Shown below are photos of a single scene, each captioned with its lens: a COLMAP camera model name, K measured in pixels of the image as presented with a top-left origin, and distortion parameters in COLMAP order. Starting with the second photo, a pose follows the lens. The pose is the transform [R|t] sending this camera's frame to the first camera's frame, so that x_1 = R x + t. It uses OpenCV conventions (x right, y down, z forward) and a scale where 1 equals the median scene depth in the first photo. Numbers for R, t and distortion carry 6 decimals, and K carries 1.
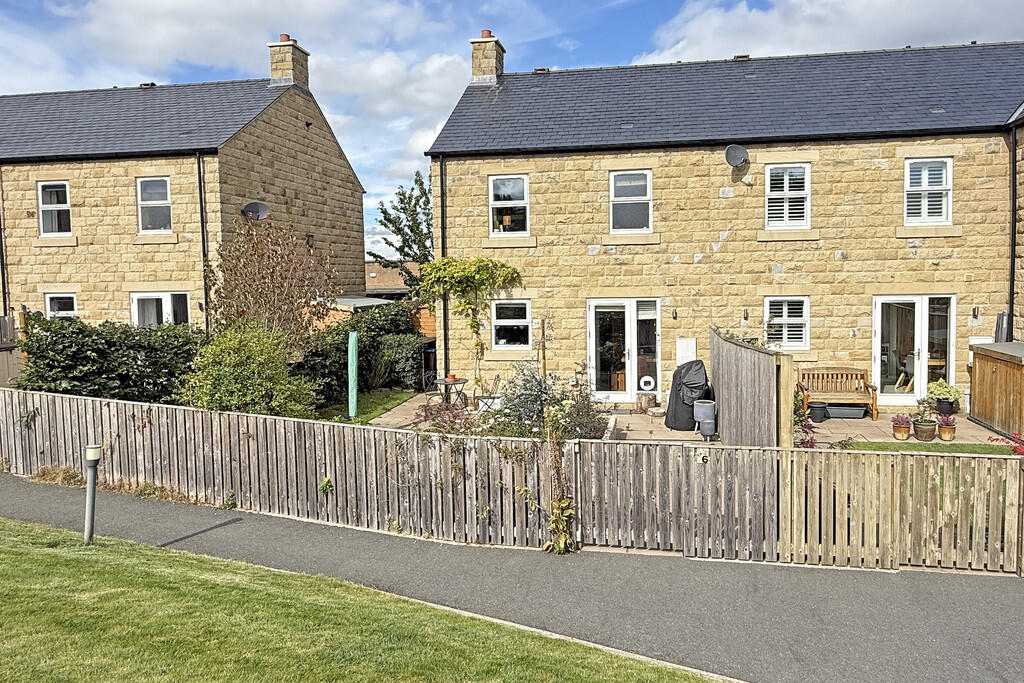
lens RADIAL K [[693.5, 0, 554.7], [0, 693.5, 301.8], [0, 0, 1]] dist [0.002112, -0.003609]
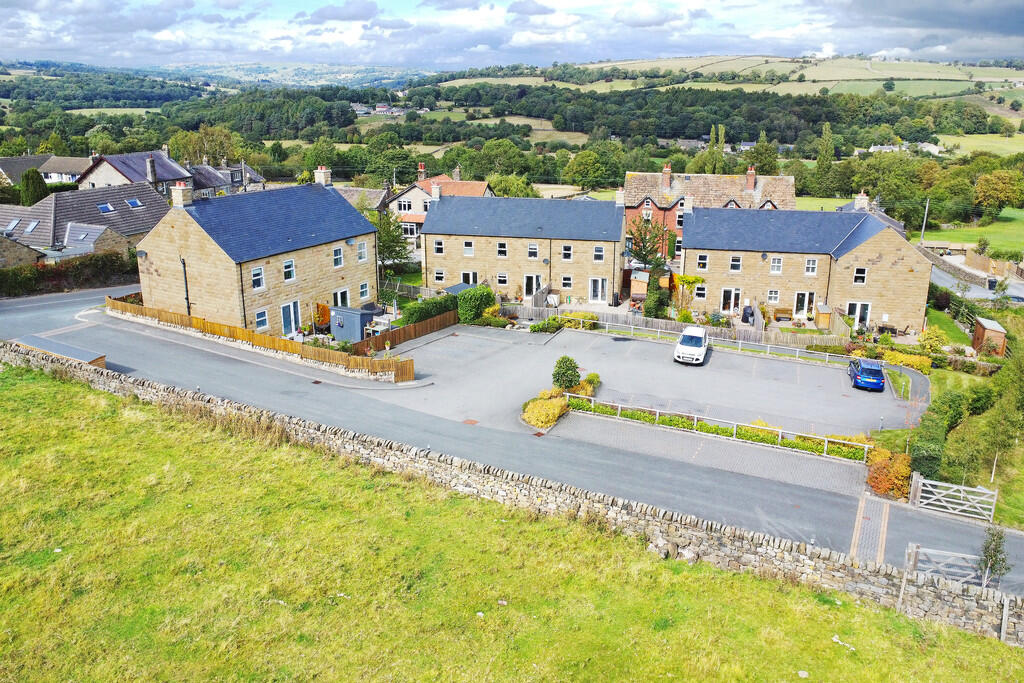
lens RADIAL K [[853.2, 0, 510.4], [0, 853.2, 306.6], [0, 0, 1]] dist [0.005738, -0.010450]
pose [[0.999164, 0.031143, -0.026499, -1.026016], [-0.024055, 0.971708, 0.234956, -1.013304], [0.033067, -0.234122, 0.971645, -3.771322]]
